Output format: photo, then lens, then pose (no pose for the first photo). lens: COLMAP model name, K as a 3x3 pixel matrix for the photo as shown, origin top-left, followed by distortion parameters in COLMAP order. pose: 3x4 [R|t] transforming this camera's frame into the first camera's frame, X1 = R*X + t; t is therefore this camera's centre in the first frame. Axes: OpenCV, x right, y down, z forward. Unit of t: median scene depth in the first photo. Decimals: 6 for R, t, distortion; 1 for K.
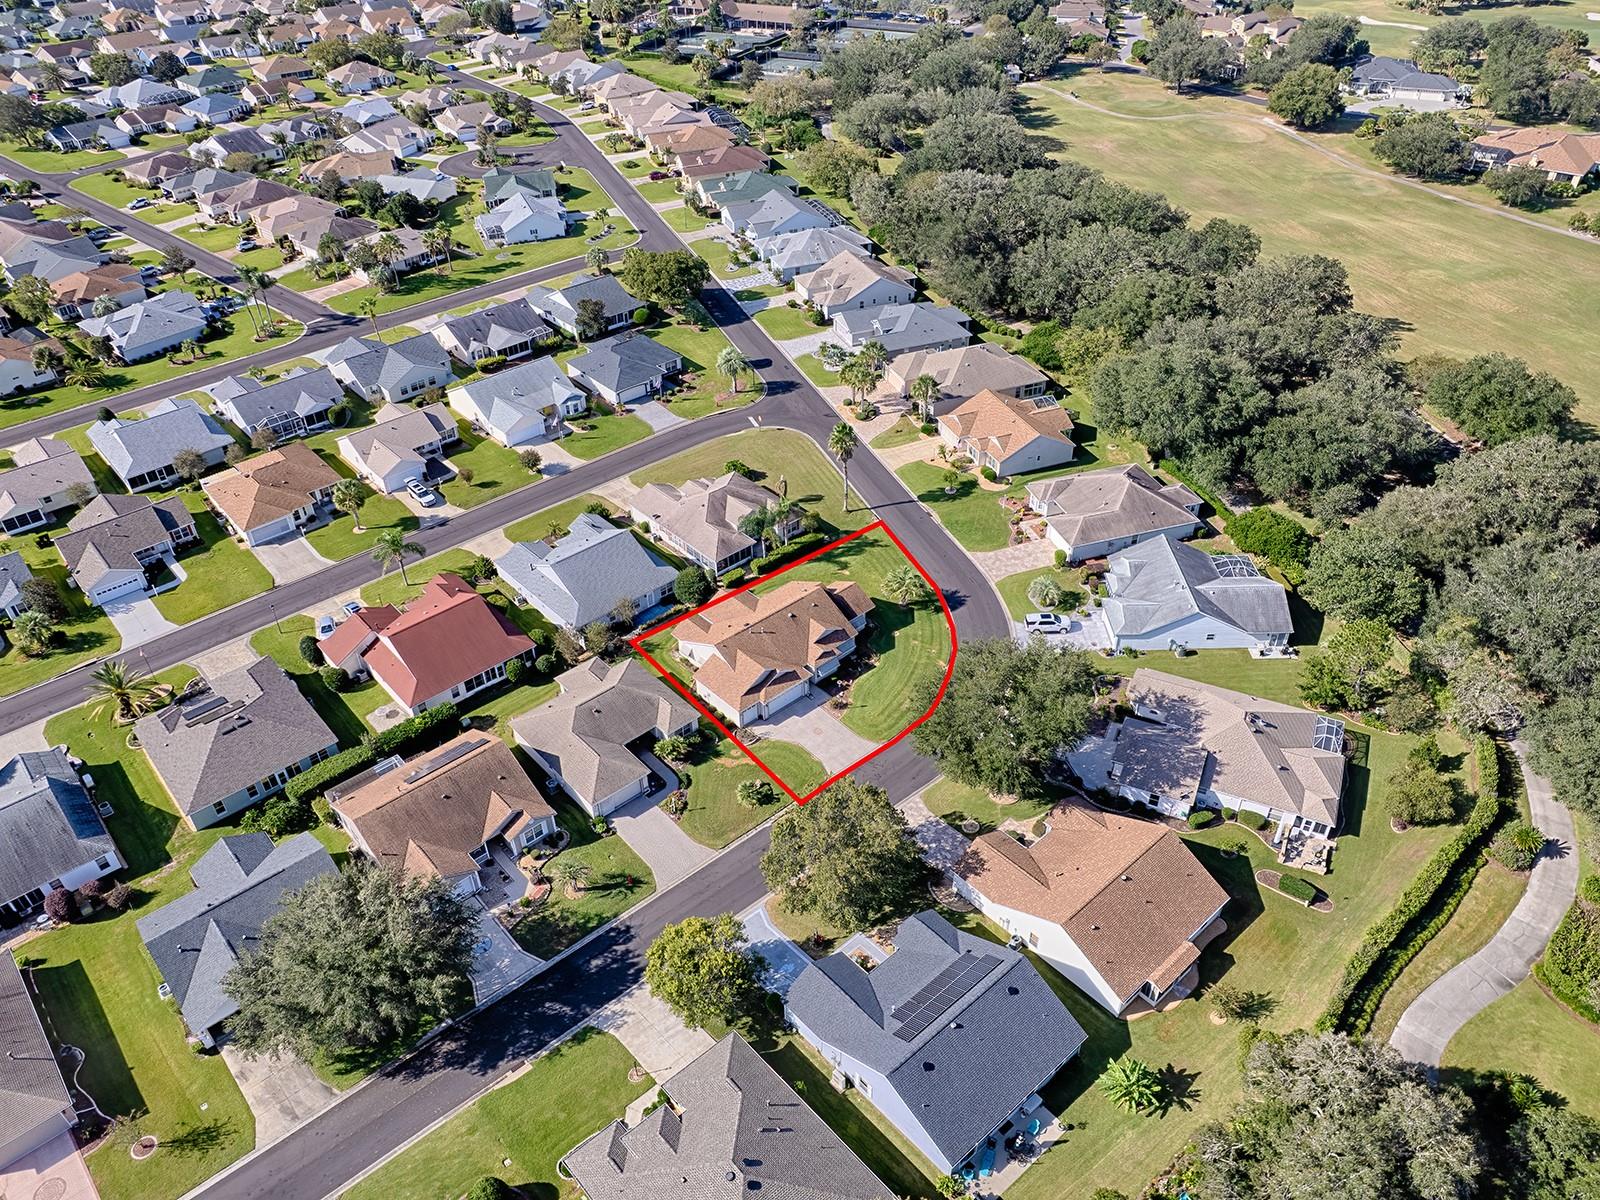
lens RADIAL K [[1158.9, 0, 805.4], [0, 1158.9, 595.6], [0, 0, 1]] dist [-0.078089, 0.079671]
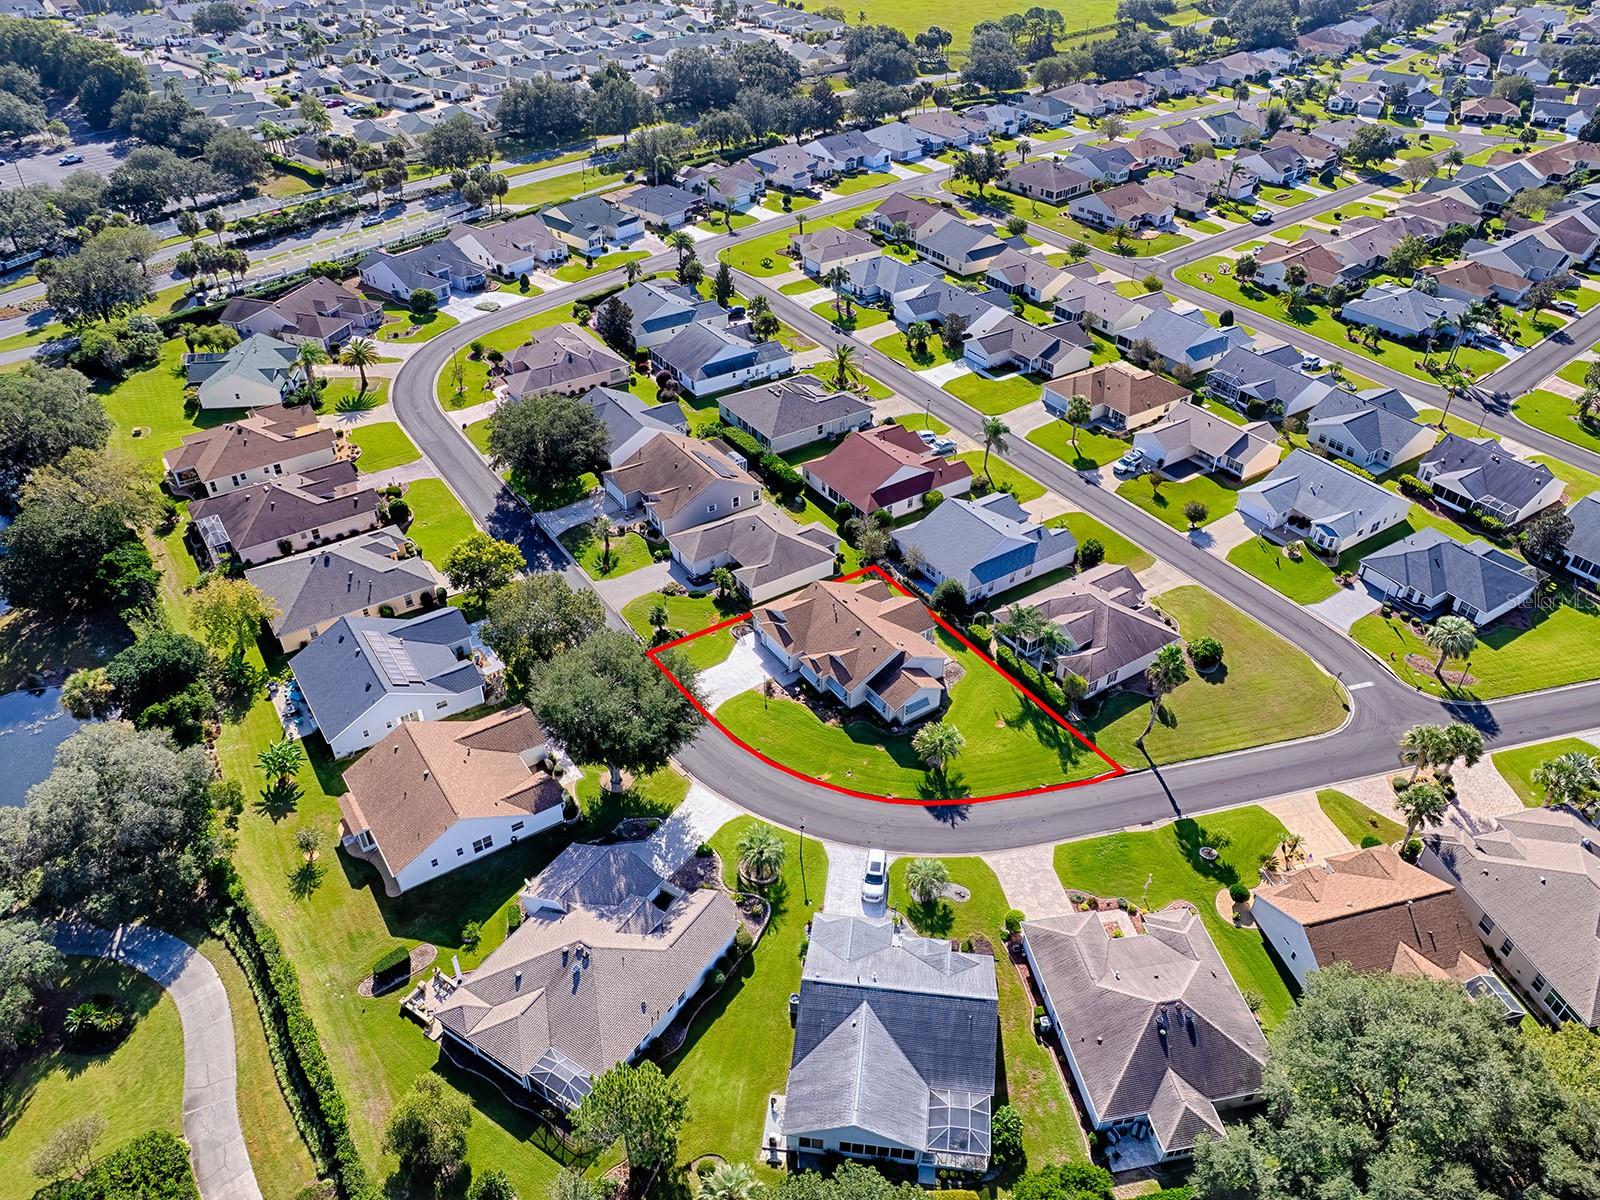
lens RADIAL K [[1158.9, 0, 805.4], [0, 1158.9, 595.6], [0, 0, 1]] dist [-0.078089, 0.079671]
pose [[-0.132008, 0.596169, -0.791932, 0.662820], [-0.602263, 0.586314, 0.541771, -0.444620], [0.787308, 0.548469, 0.281652, 0.582983]]
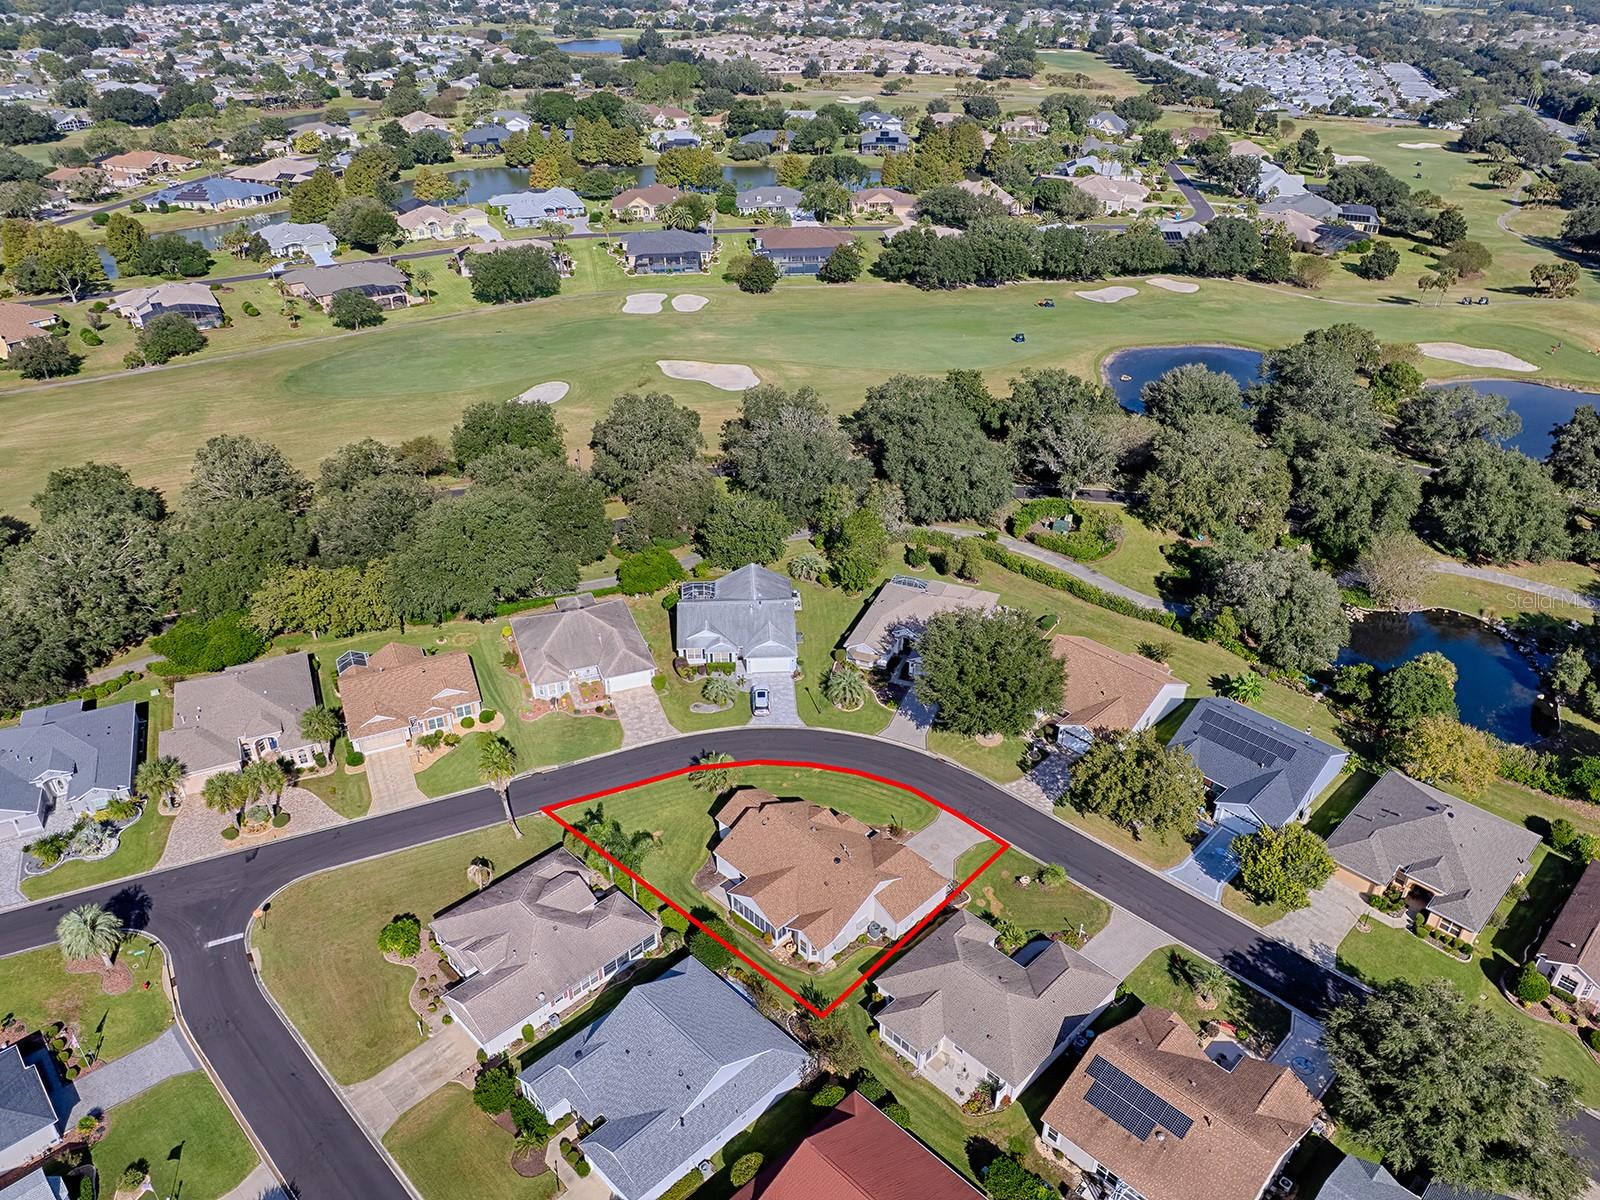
lens RADIAL K [[1158.9, 0, 805.4], [0, 1158.9, 595.6], [0, 0, 1]] dist [-0.078089, 0.079671]
pose [[-0.054570, -0.486200, 0.872142, -0.617592], [0.588500, 0.689957, 0.421458, -0.429319], [-0.806653, 0.536255, 0.248478, 0.598153]]
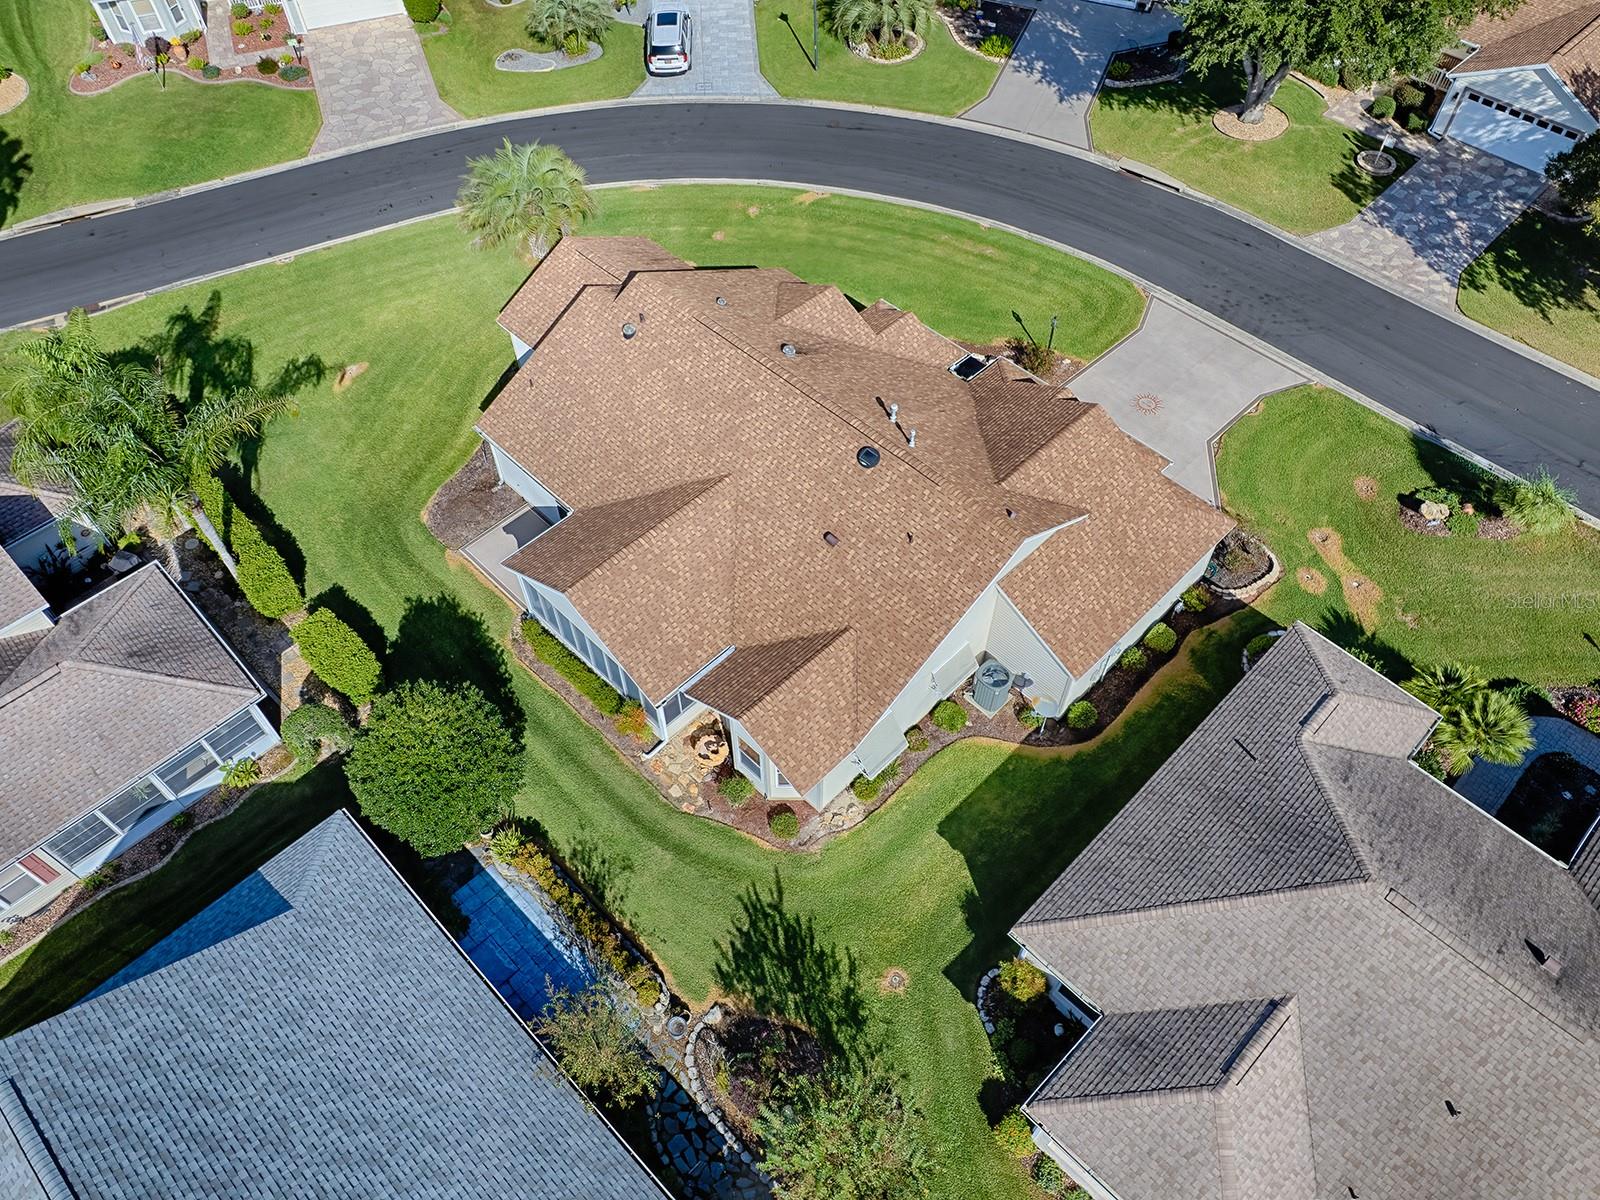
lens RADIAL K [[1158.9, 0, 805.4], [0, 1158.9, 595.6], [0, 0, 1]] dist [-0.078089, 0.079671]
pose [[-0.054796, -0.784807, 0.617314, -0.199849], [0.595717, 0.470461, 0.650989, -0.116701], [-0.801323, 0.403416, 0.441743, 0.785118]]
